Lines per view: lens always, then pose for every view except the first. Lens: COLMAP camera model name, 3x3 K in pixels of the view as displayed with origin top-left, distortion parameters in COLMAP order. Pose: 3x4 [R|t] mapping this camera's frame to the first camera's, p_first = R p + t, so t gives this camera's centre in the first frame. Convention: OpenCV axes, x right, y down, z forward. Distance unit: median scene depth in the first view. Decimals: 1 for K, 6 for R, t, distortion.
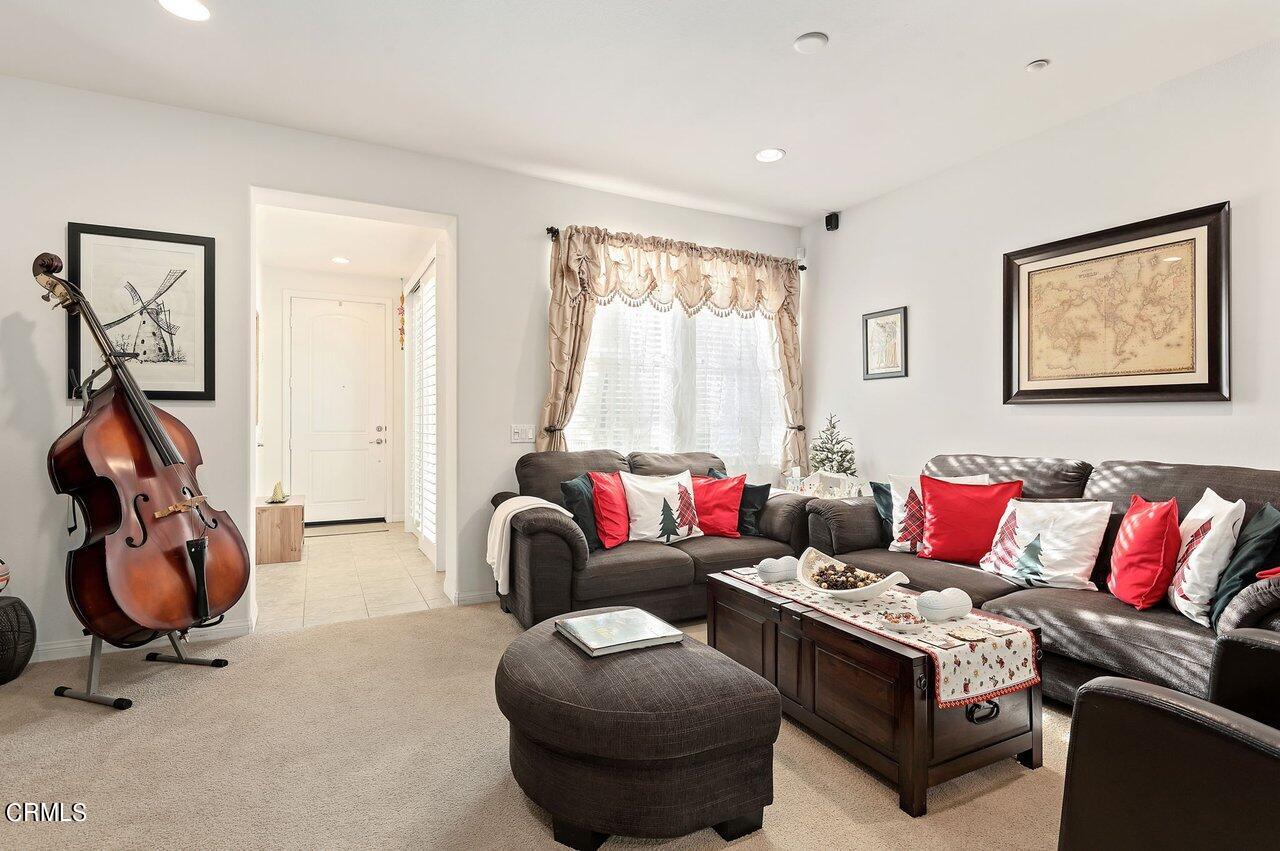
lens RADIAL K [[622.7, 0, 638.8], [0, 622.7, 418.1], [0, 0, 1]] dist [0.029595, 0.000468]
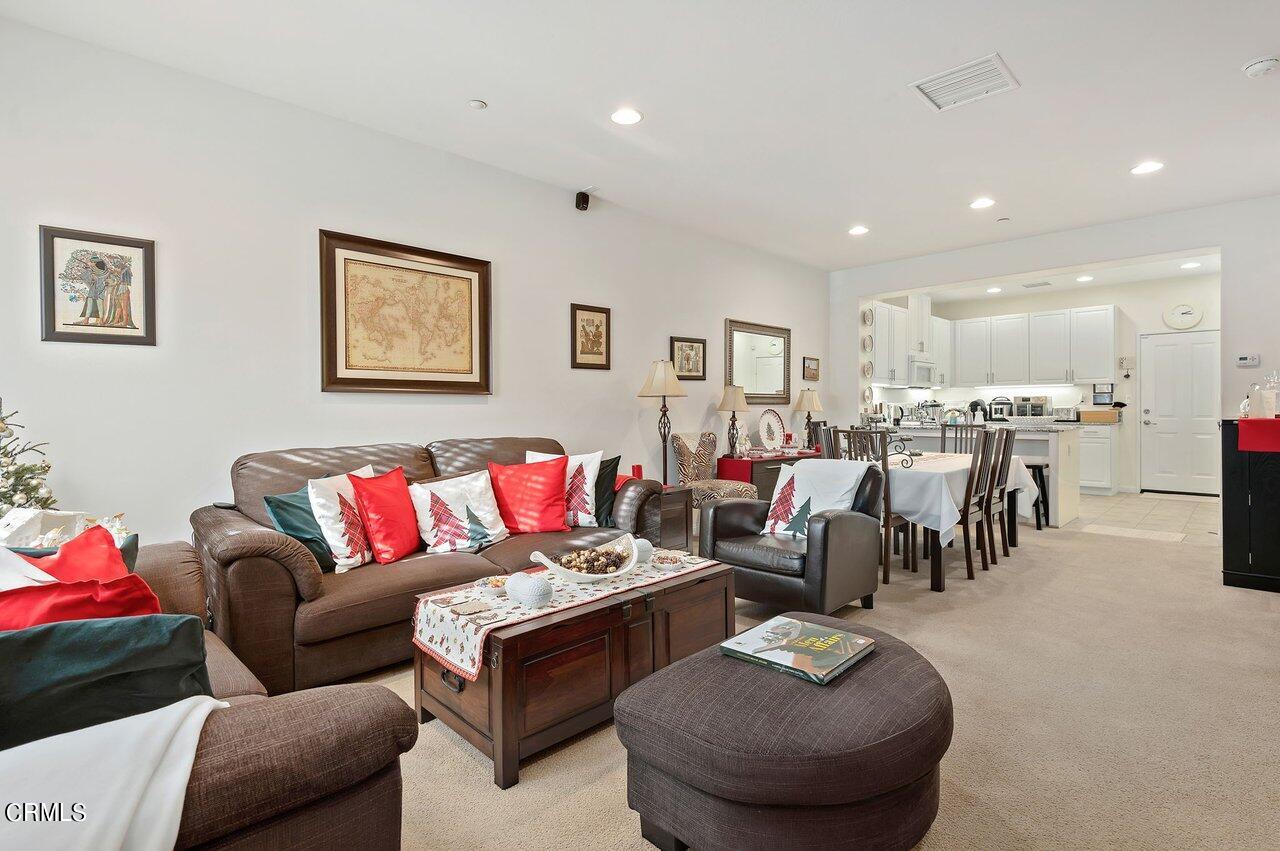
lens RADIAL K [[622.7, 0, 644.7], [0, 622.7, 416.7], [0, 0, 1]] dist [0.029595, 0.000468]
pose [[-0.296937, -0.009146, 0.954853, -0.521962], [0.008634, 0.999888, 0.012262, 0.008833], [-0.954858, 0.011885, -0.296825, 0.965540]]
